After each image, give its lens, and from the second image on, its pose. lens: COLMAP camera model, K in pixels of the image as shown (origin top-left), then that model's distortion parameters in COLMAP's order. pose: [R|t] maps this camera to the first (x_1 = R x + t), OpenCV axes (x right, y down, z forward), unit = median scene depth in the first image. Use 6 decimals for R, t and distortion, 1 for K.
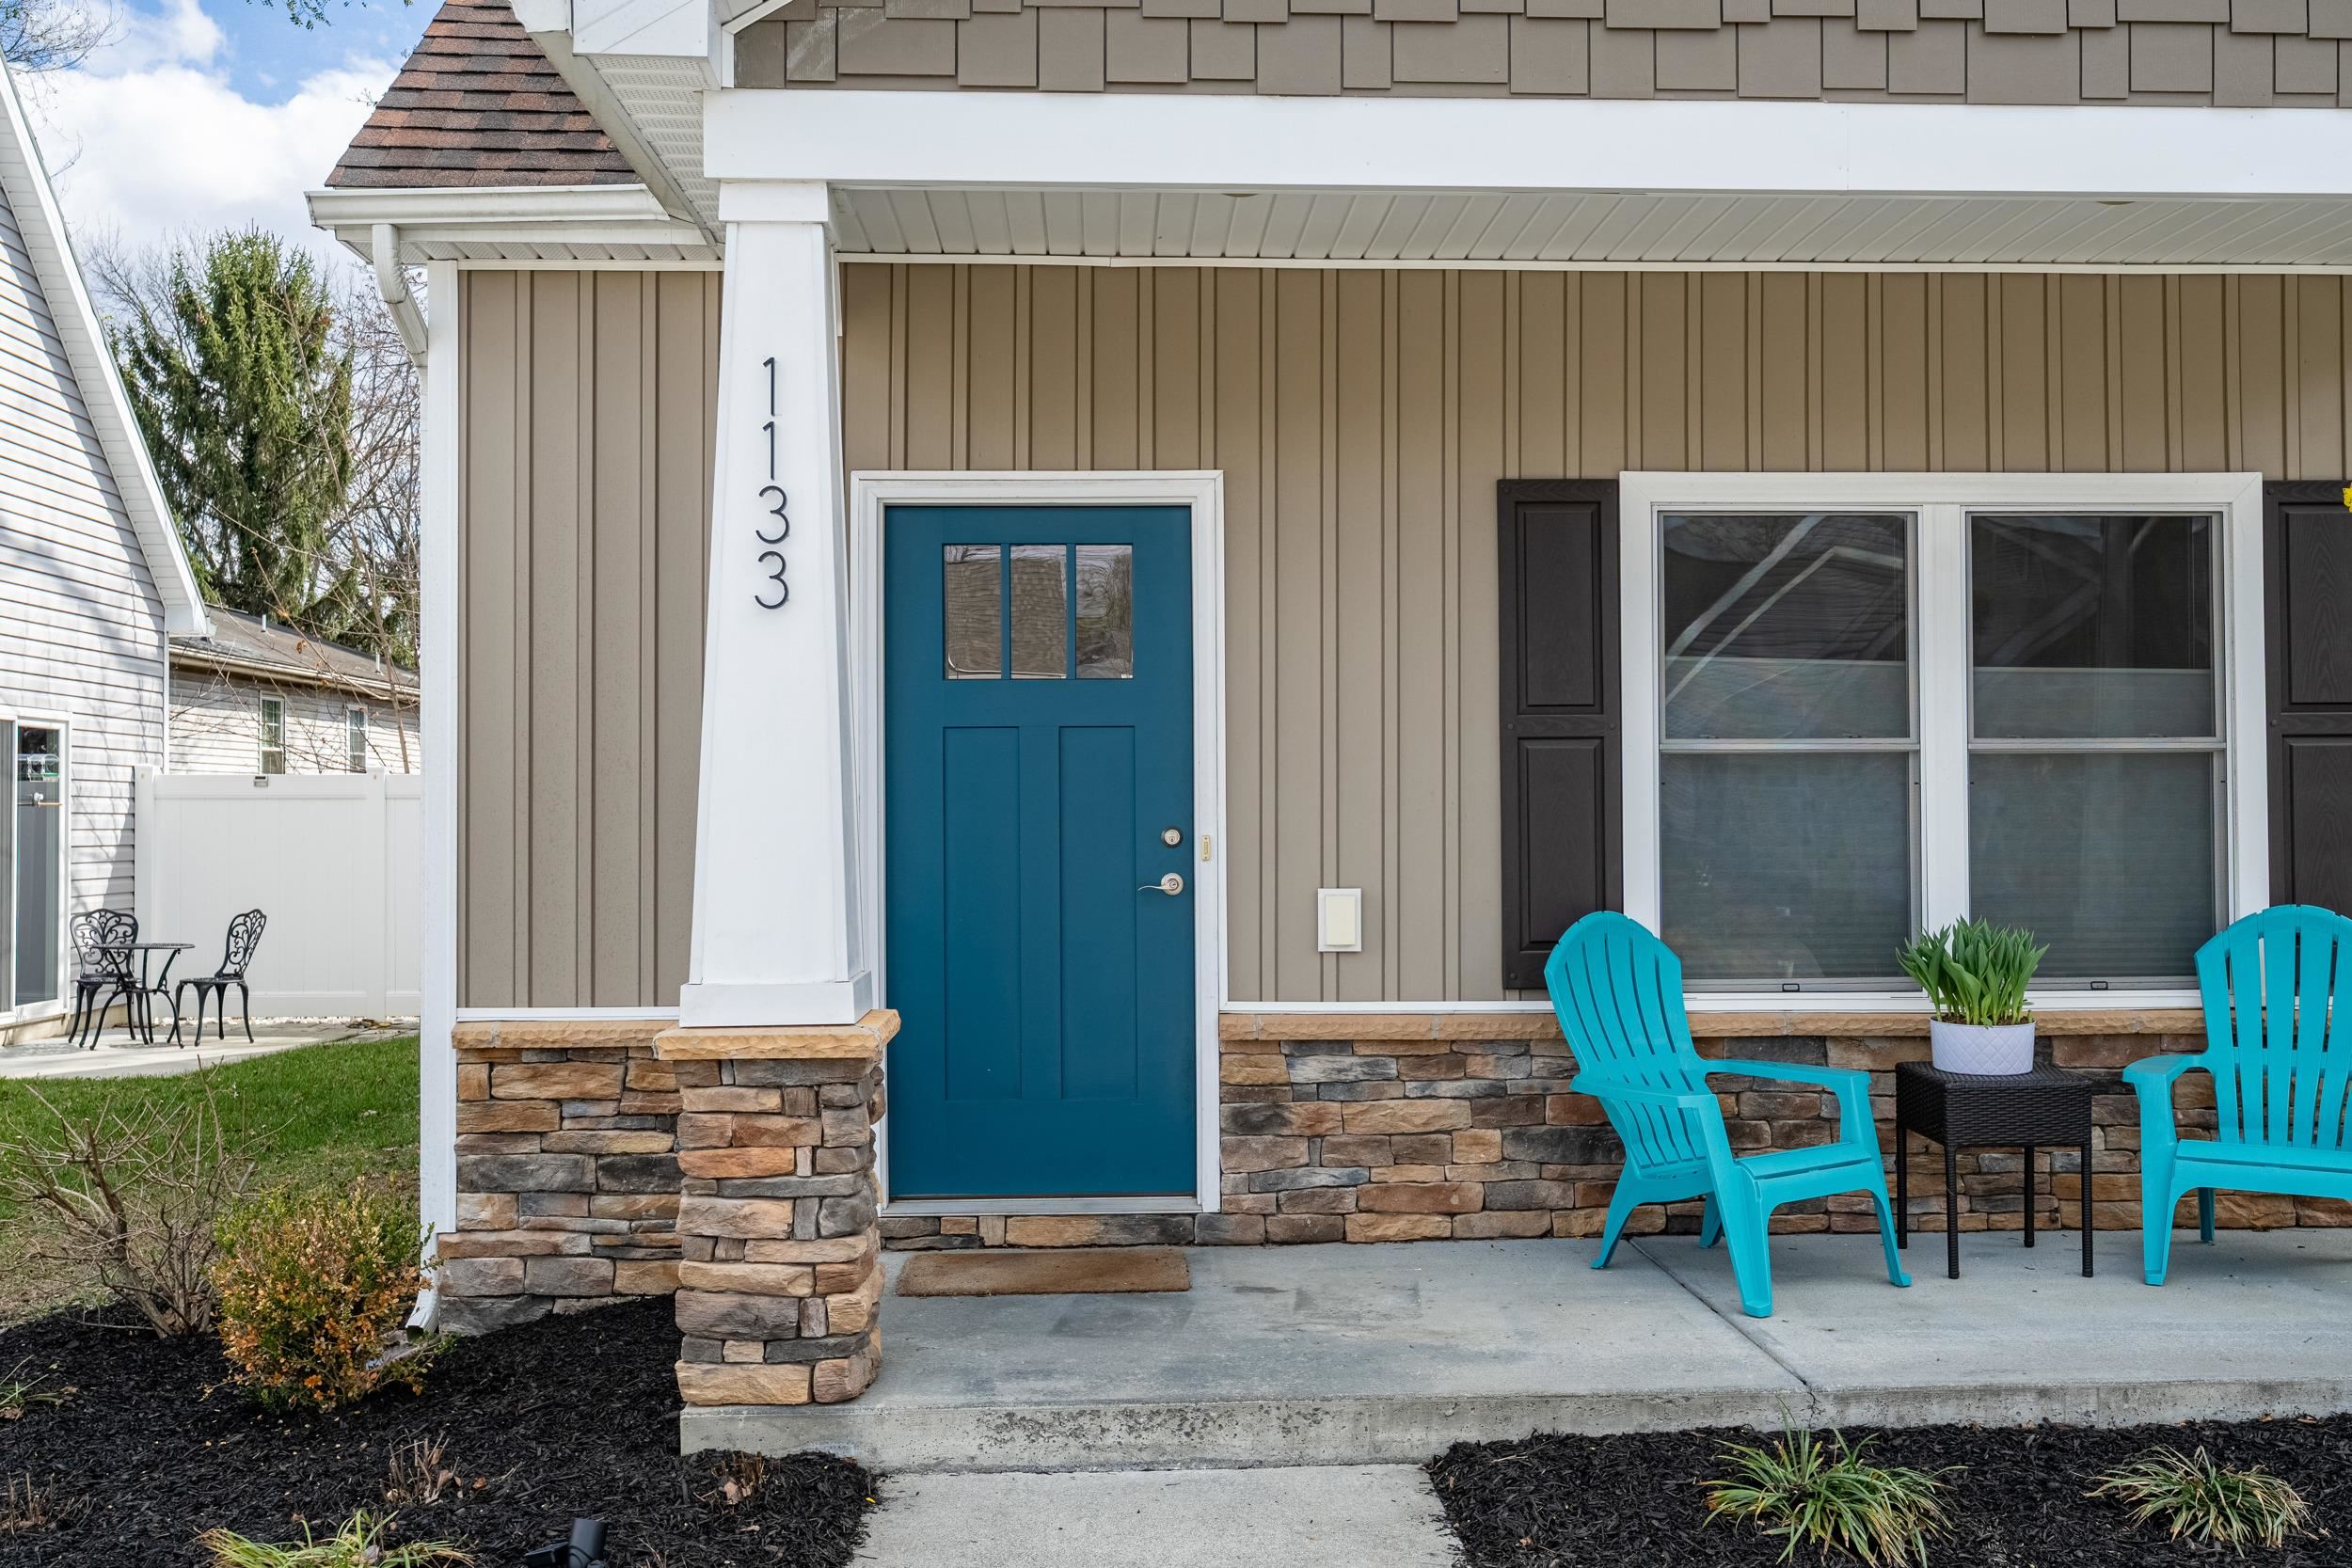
lens RADIAL K [[2156.2, 0, 1194.1], [0, 2156.2, 779.3], [0, 0, 1]] dist [0.001797, 0.000000]
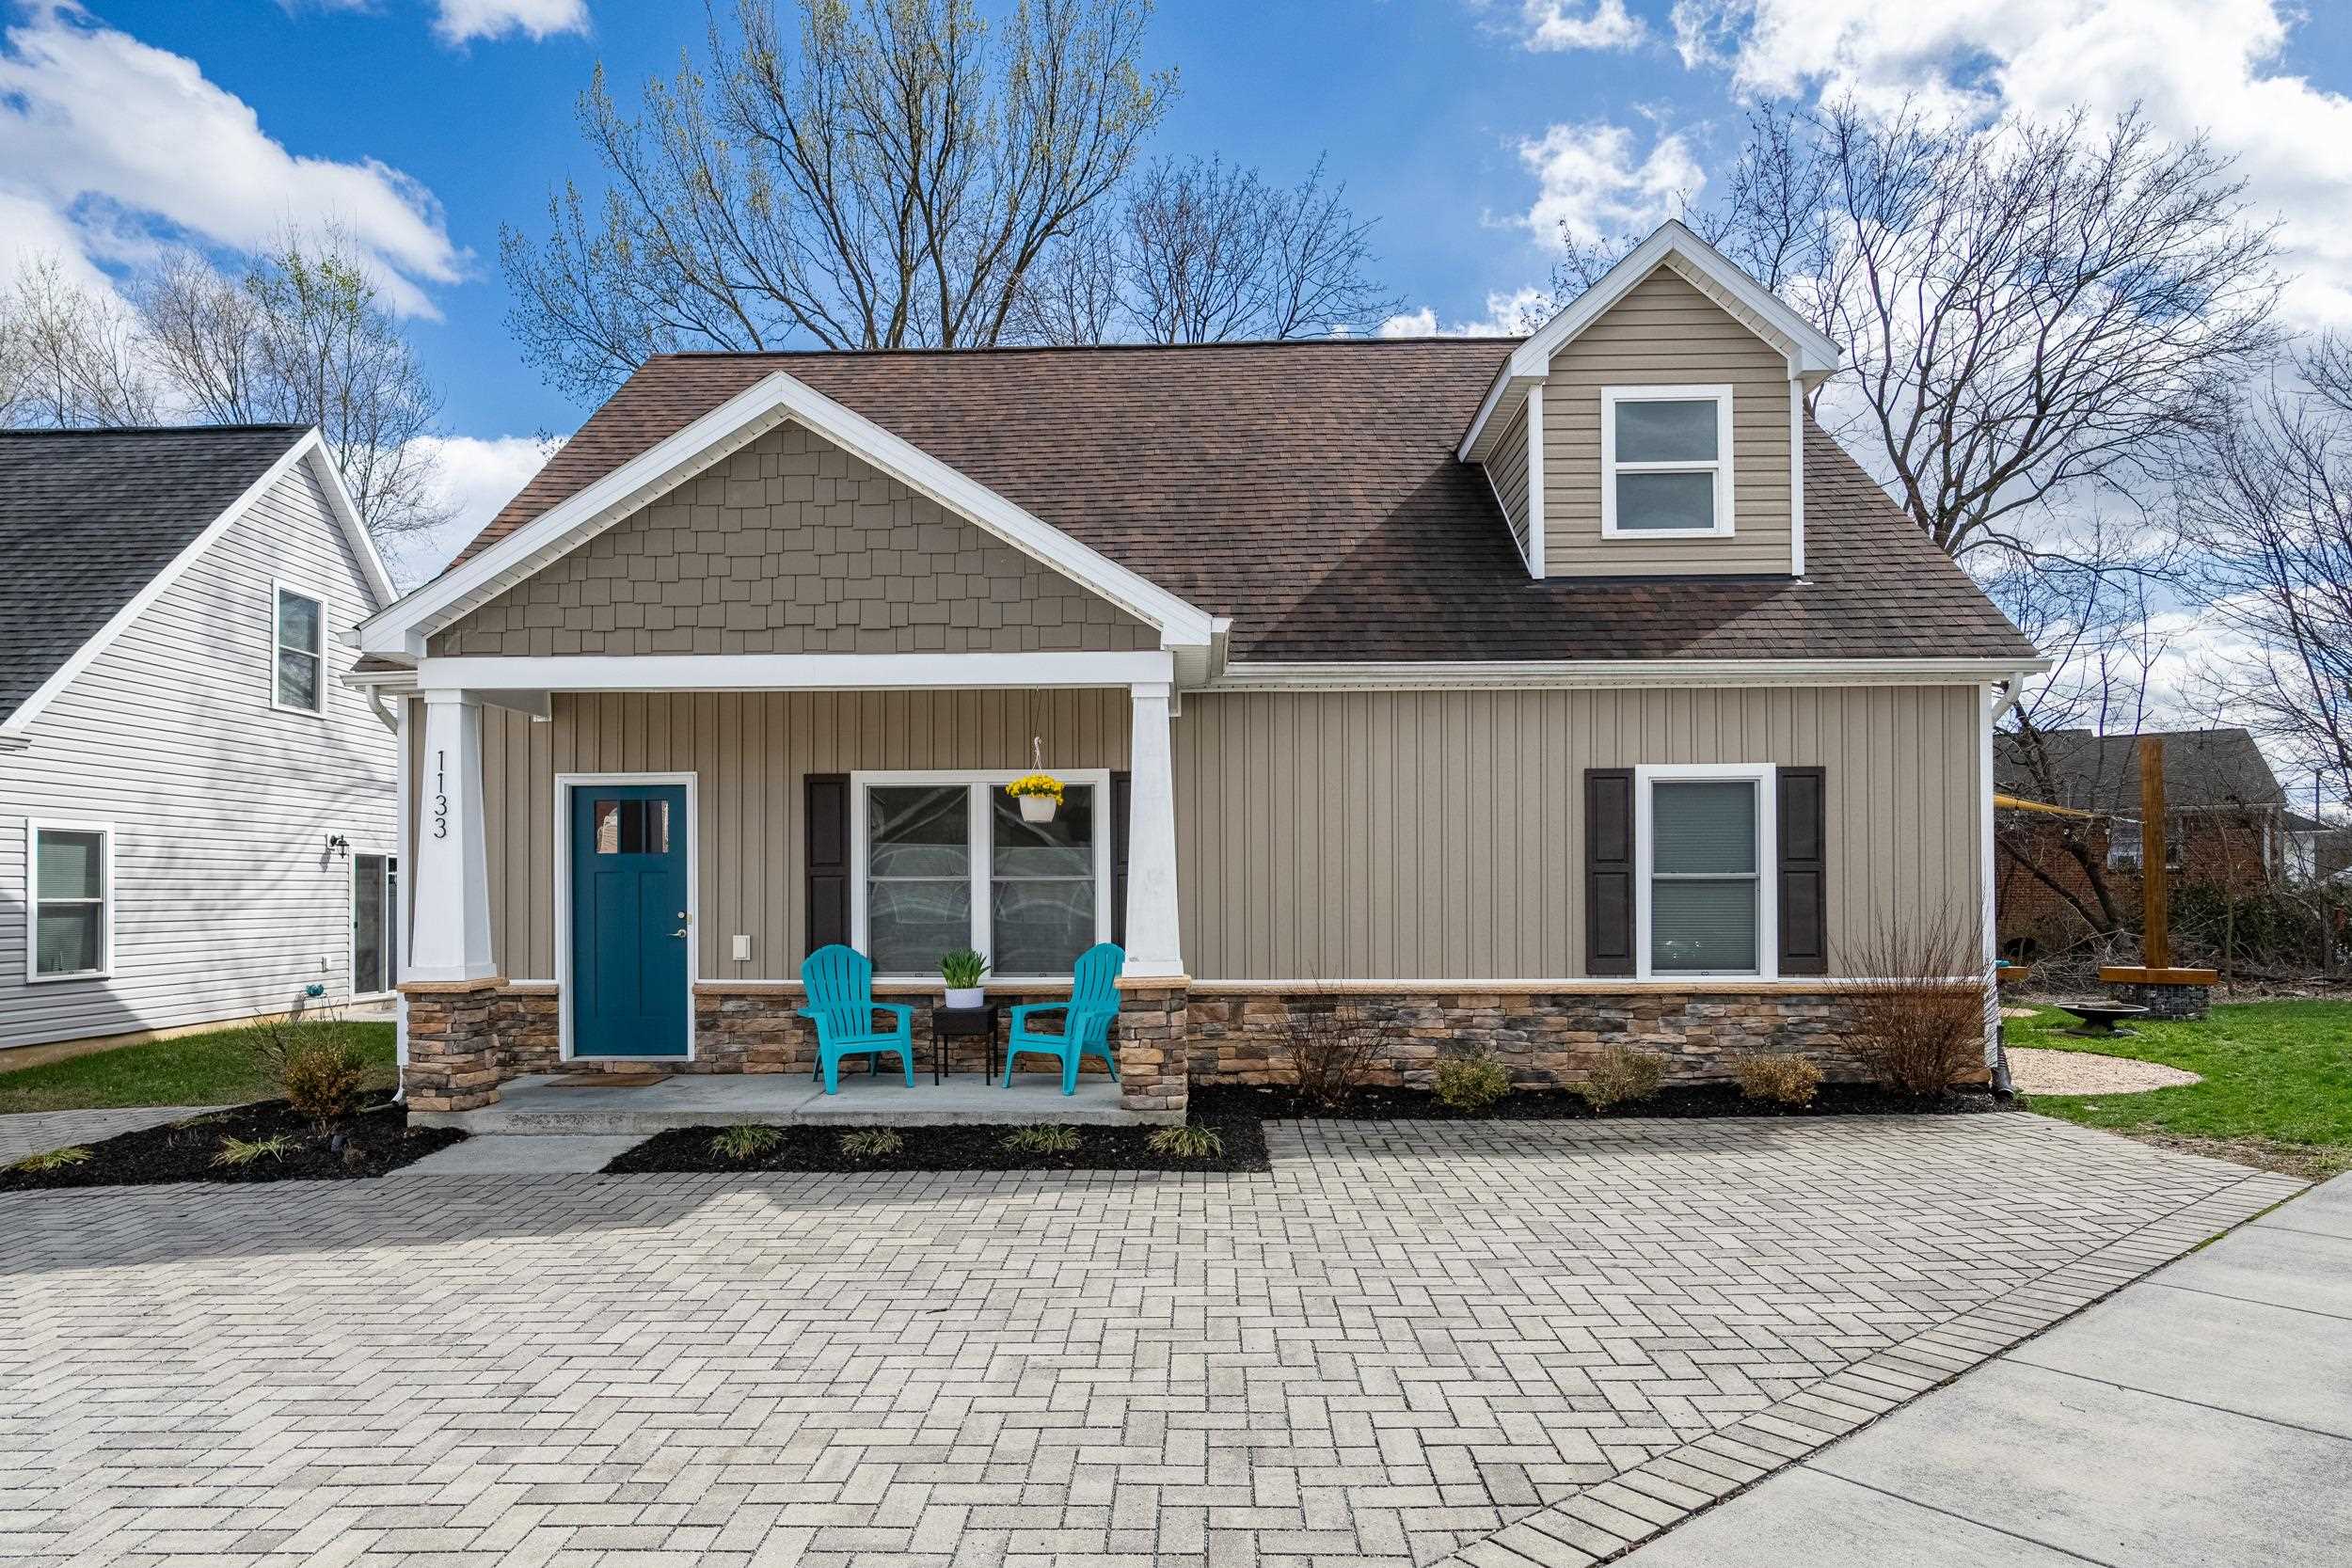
lens RADIAL K [[1324.5, 0, 1145.8], [0, 1324.5, 888.4], [0, 0, 1]] dist [-0.003533, 0.000218]
pose [[0.996796, -0.000259, -0.079984, 0.682435], [0.001390, 0.999900, 0.014088, -0.026961], [0.079972, -0.014154, 0.996697, -0.533252]]
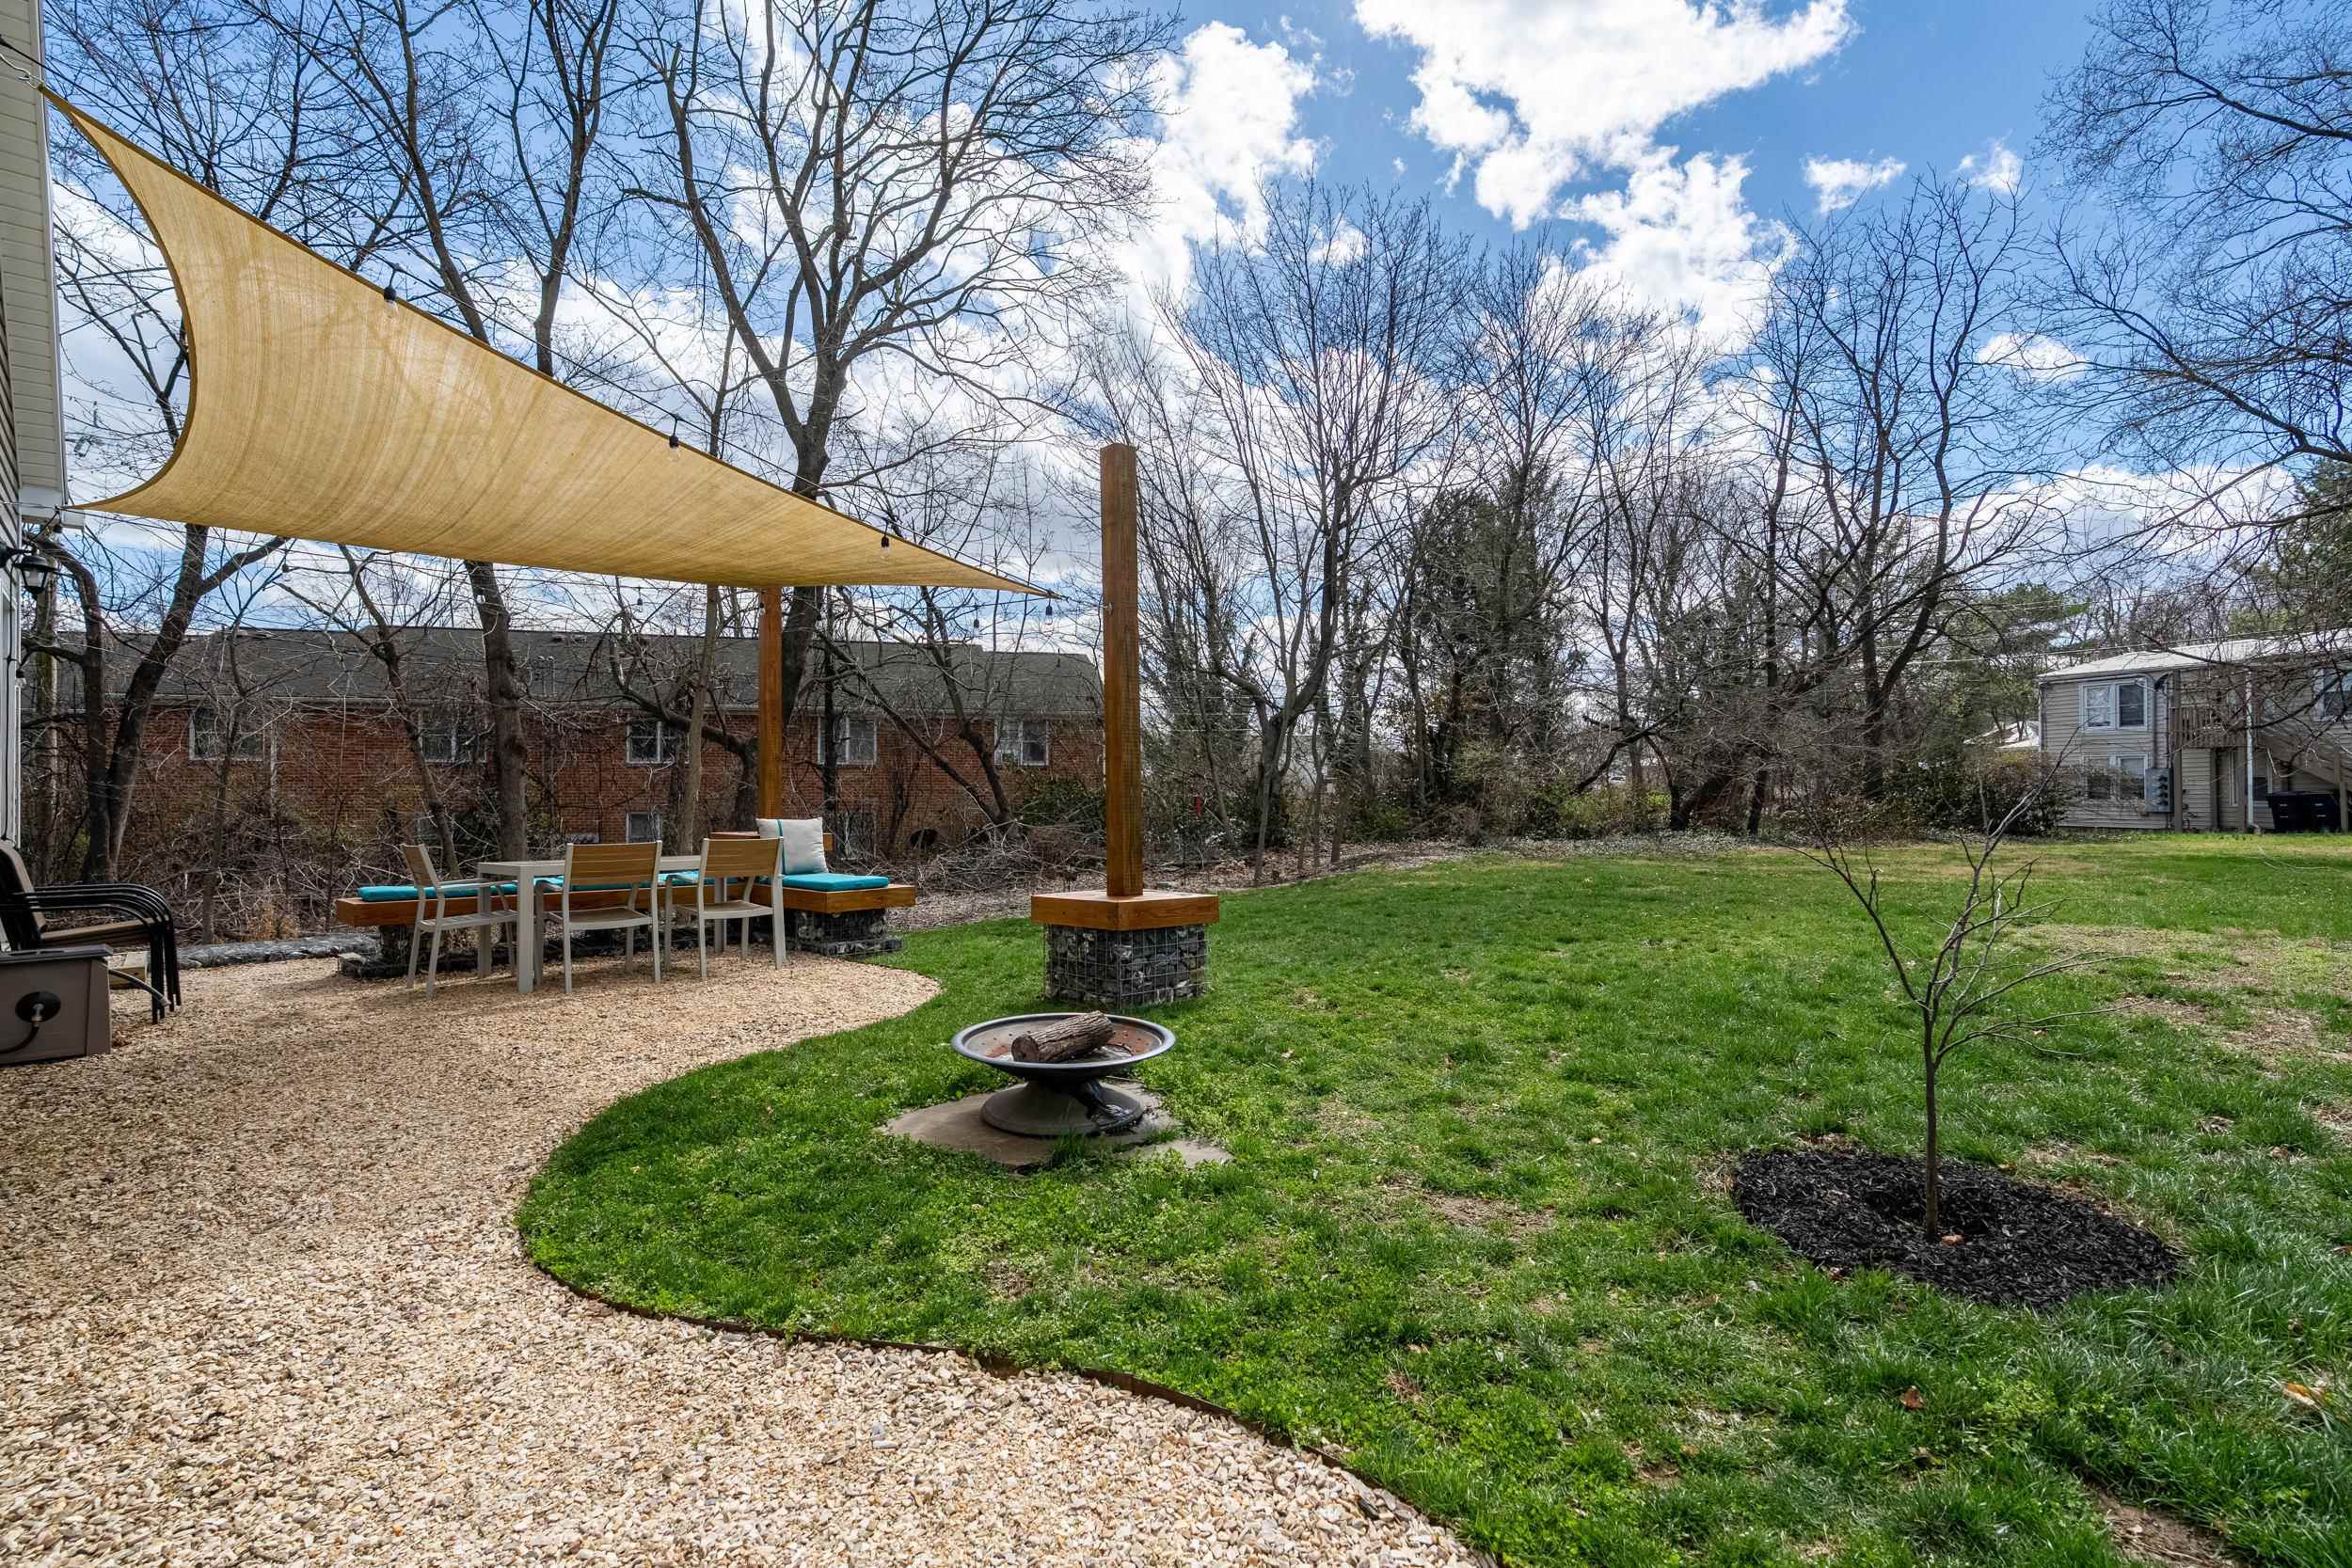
lens RADIAL K [[1060.7, 0, 1185.9], [0, 1060.7, 783.7], [0, 0, 1]] dist [0.000047, -0.000378]
pose [[0.740718, 0.010754, 0.671730, 1.645680], [-0.016758, 0.999857, 0.002471, 0.043022], [-0.671607, -0.013087, 0.740792, 1.139731]]
